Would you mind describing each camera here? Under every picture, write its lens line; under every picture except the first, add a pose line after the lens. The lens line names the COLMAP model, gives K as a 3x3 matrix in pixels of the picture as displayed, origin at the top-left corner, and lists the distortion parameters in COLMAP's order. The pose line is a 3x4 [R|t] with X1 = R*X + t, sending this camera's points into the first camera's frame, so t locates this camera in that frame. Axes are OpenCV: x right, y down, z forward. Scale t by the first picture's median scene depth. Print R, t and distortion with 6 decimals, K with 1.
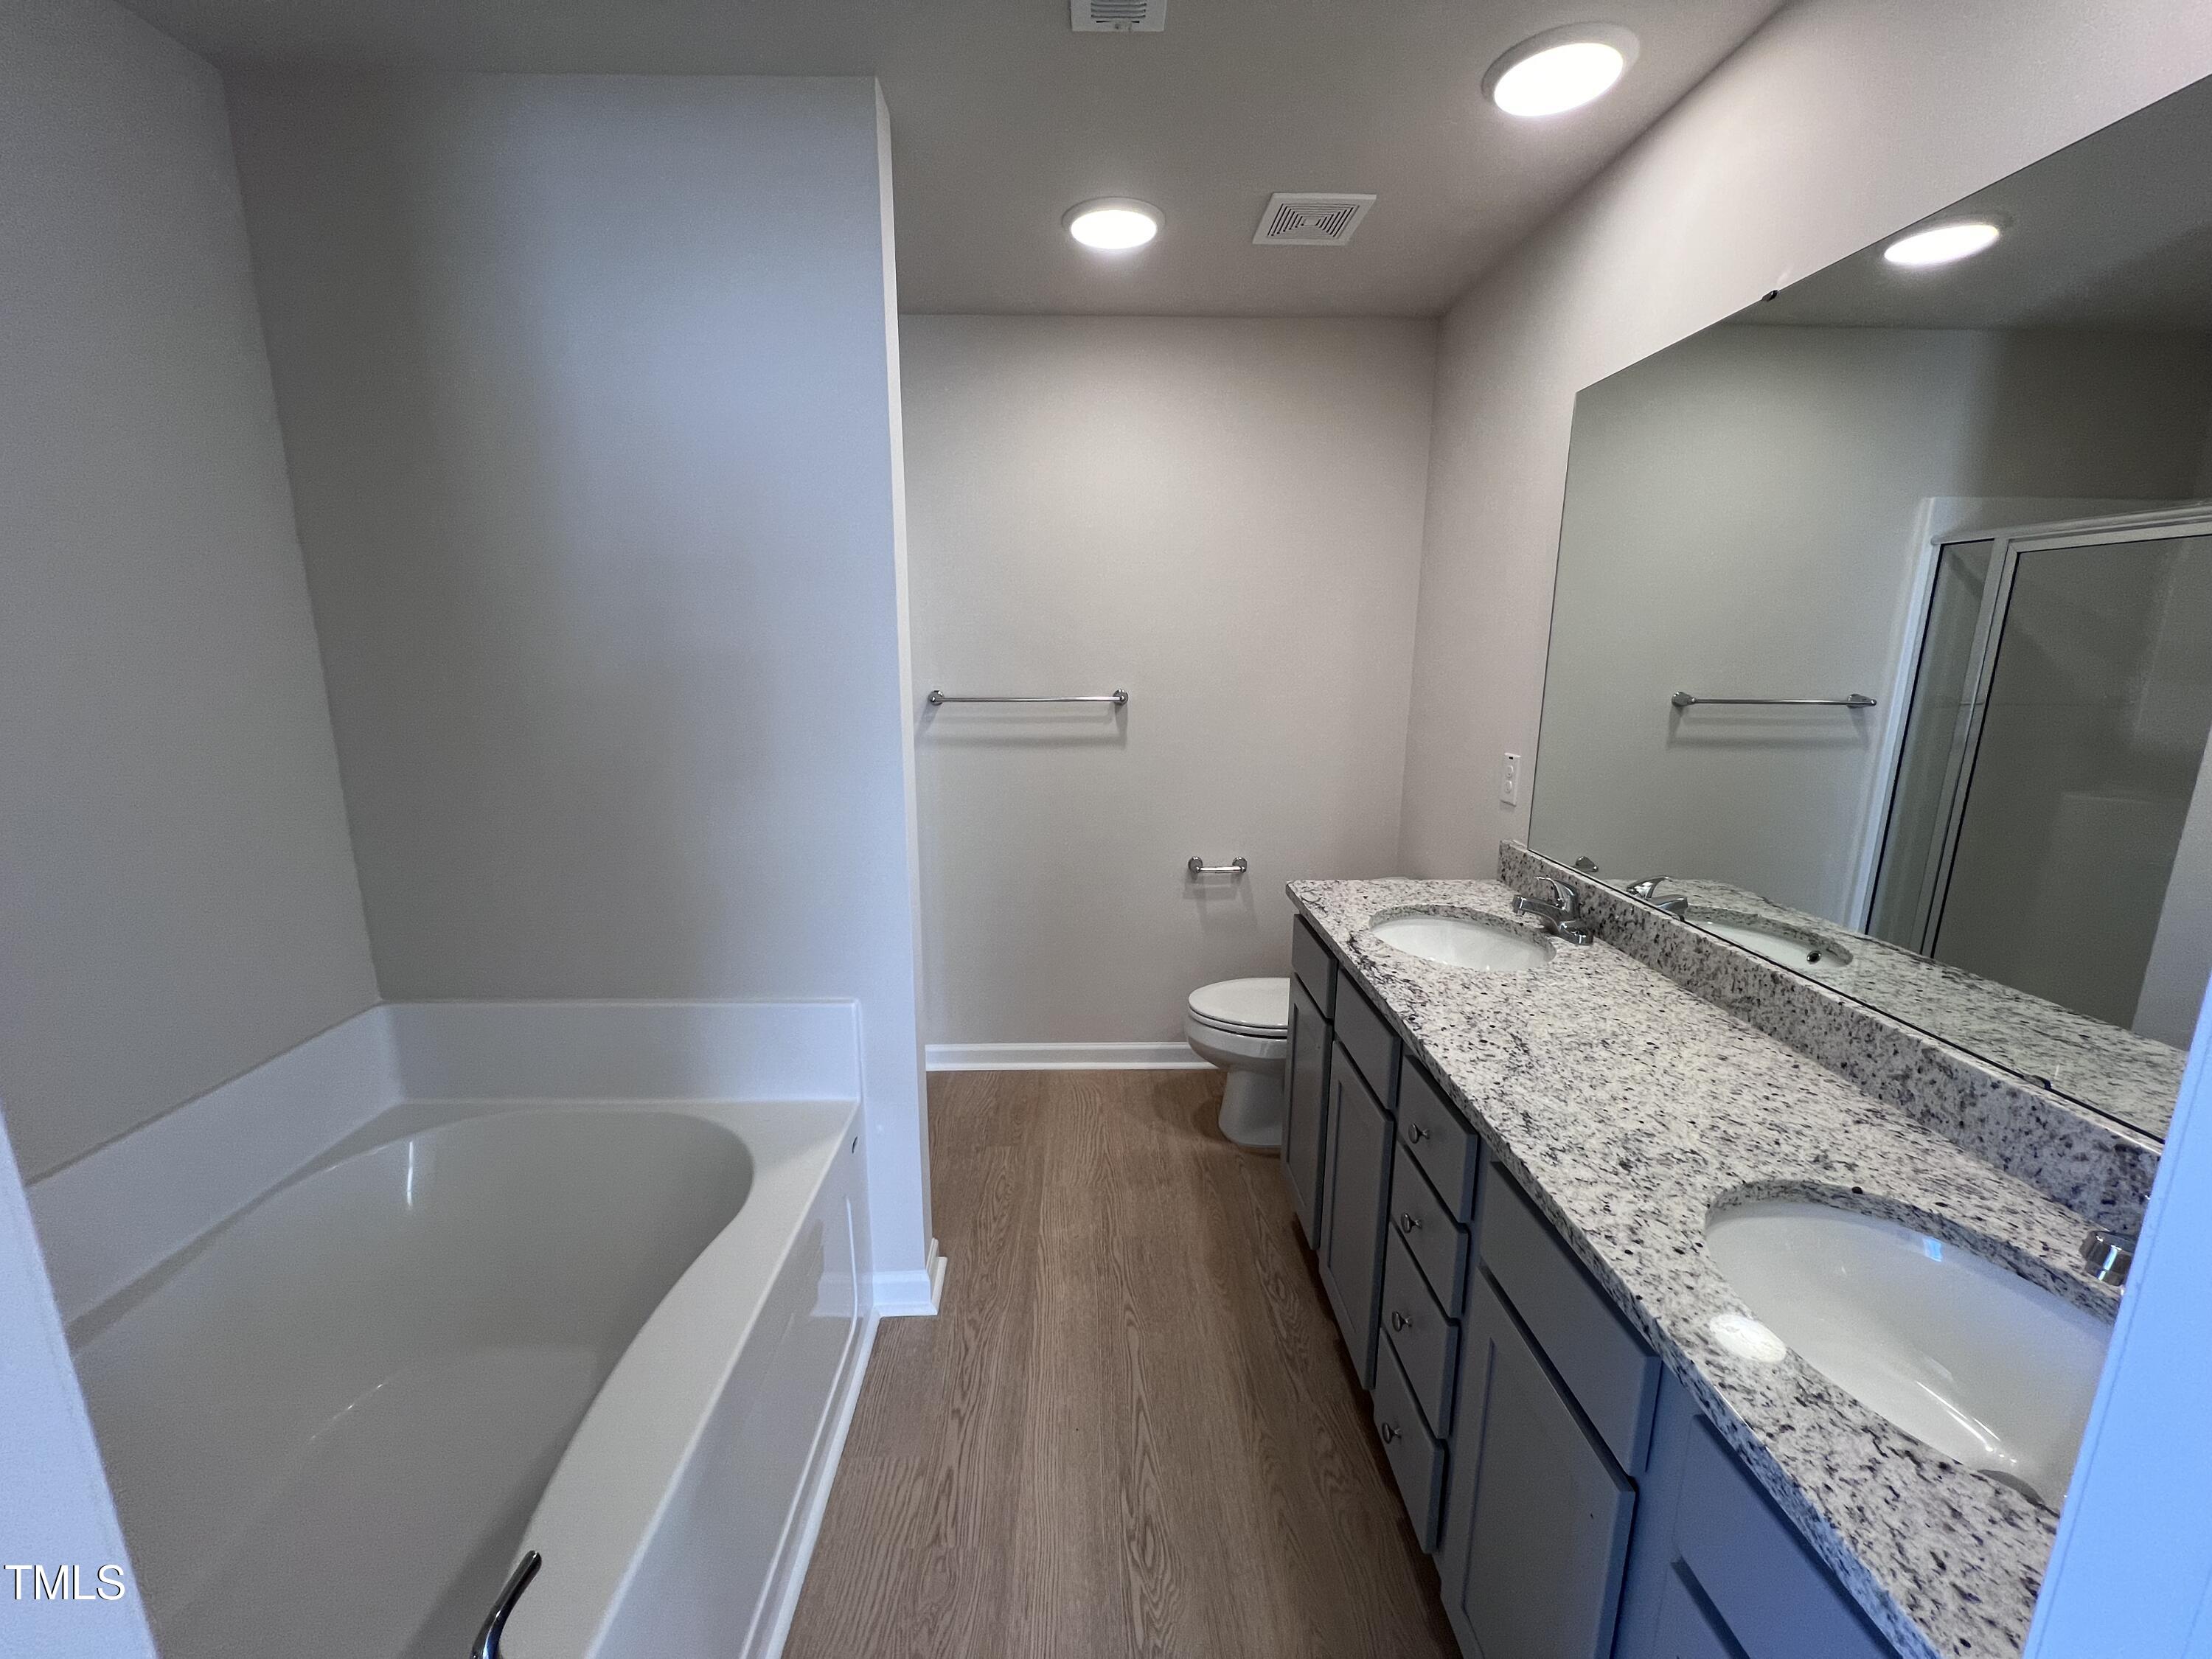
lens RADIAL K [[883.6, 0, 1098.3], [0, 883.6, 826.3], [0, 0, 1]] dist [-0.001433, -0.000531]
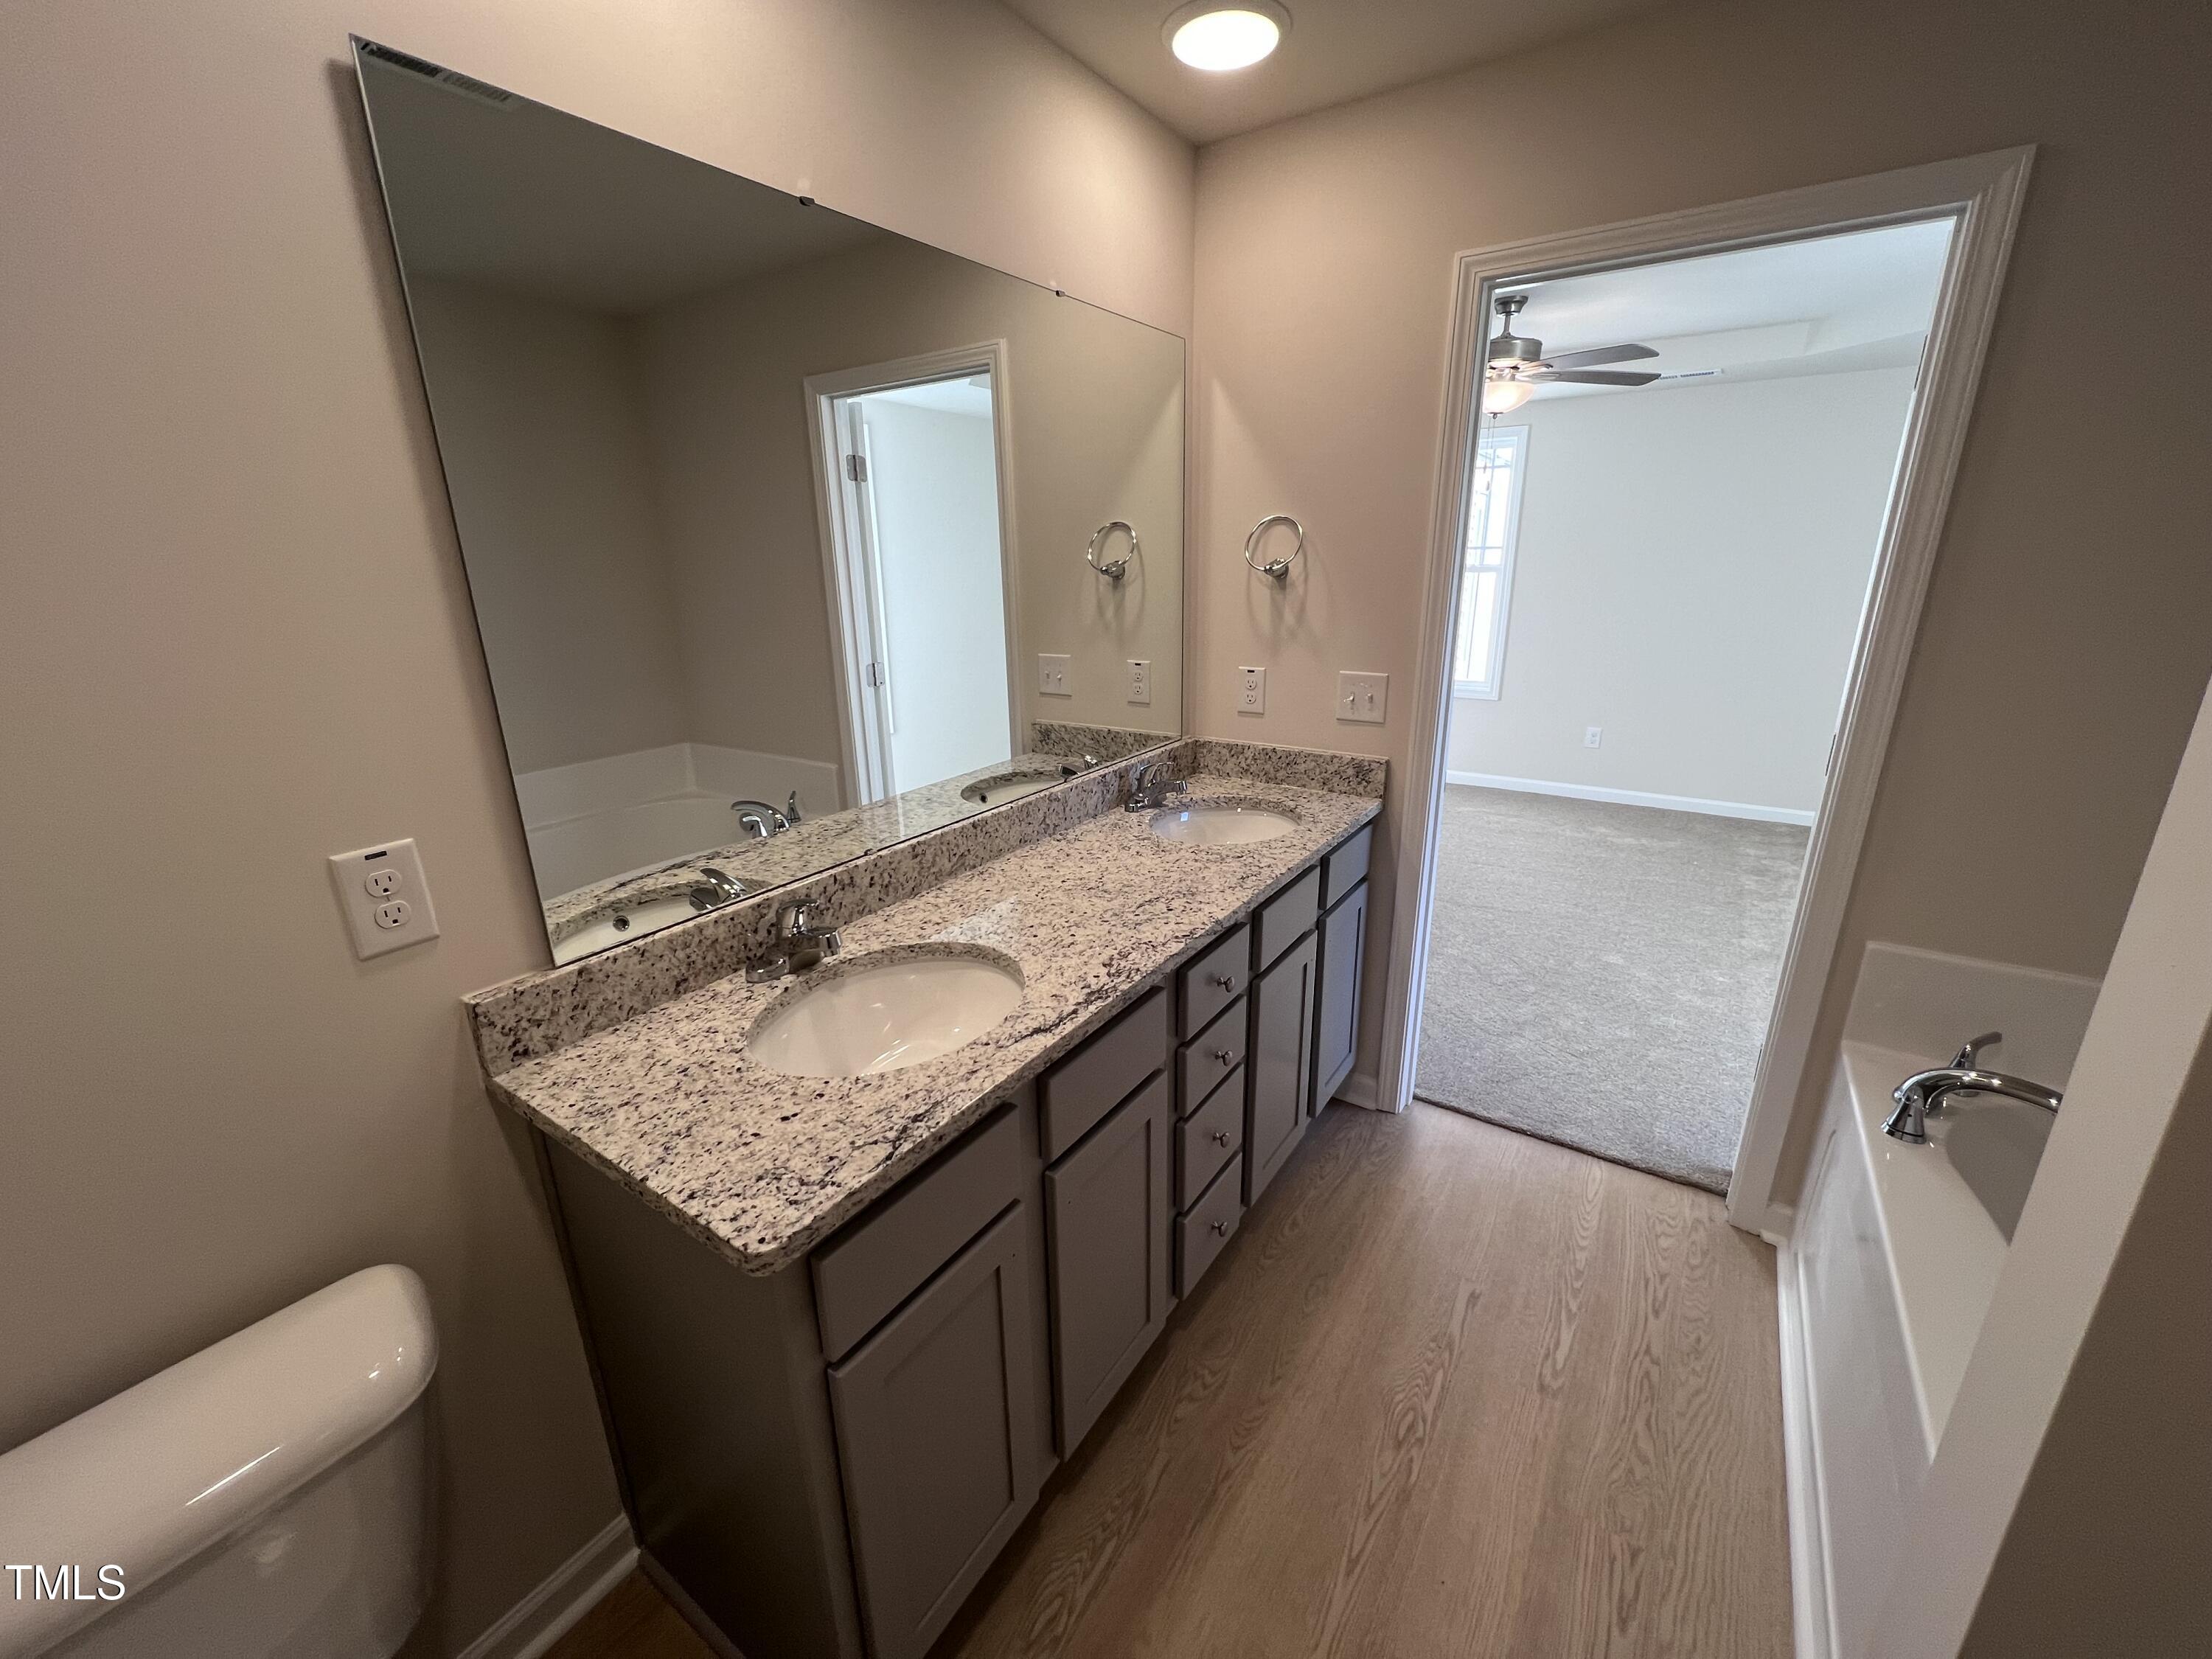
lens RADIAL K [[883.6, 0, 1098.3], [0, 883.6, 826.3], [0, 0, 1]] dist [-0.001433, -0.000531]
pose [[-0.815200, -0.161934, 0.556081, -0.115343], [0.131803, 0.883059, 0.450371, -0.358194], [-0.563983, 0.440436, -0.698526, 1.617277]]
